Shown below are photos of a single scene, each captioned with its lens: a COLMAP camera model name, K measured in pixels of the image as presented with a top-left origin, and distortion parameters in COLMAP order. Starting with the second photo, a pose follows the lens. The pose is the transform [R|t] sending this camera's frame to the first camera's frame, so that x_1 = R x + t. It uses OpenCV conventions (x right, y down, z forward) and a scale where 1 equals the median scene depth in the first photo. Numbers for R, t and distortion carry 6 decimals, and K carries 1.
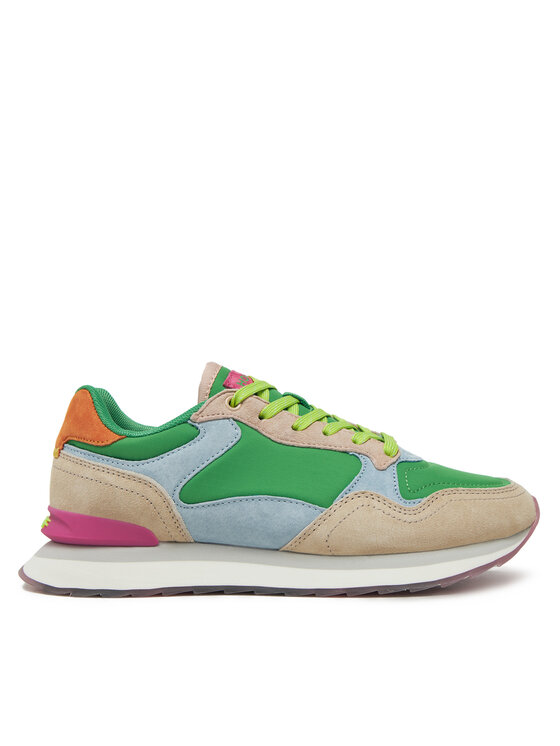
lens RADIAL K [[980.6, 0, 279.6], [0, 980.6, 372.8], [0, 0, 1]] dist [0.024418, 0.000000]
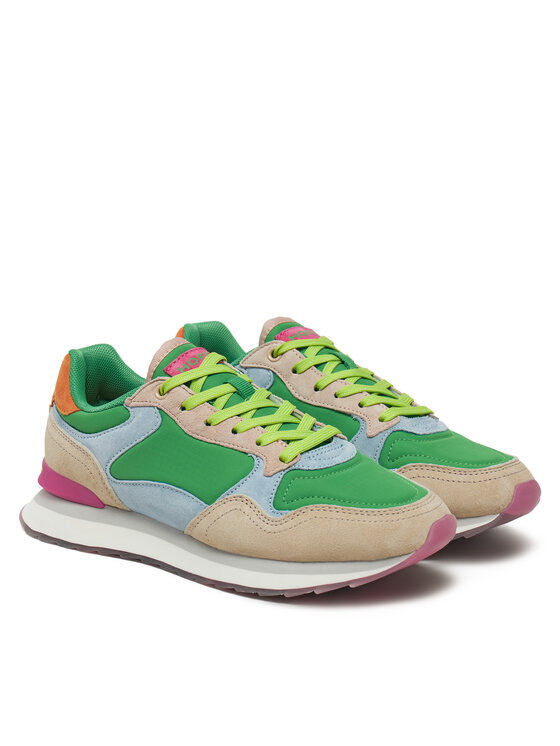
lens RADIAL K [[2181.8, 0, 279.3], [0, 2181.8, 372.8], [0, 0, 1]] dist [0.544618, 0.000000]
pose [[0.790525, 0.139824, -0.596255, 1.503744], [0.022051, 0.966459, 0.255874, -0.608761], [0.612033, -0.215423, 0.760926, -0.740868]]
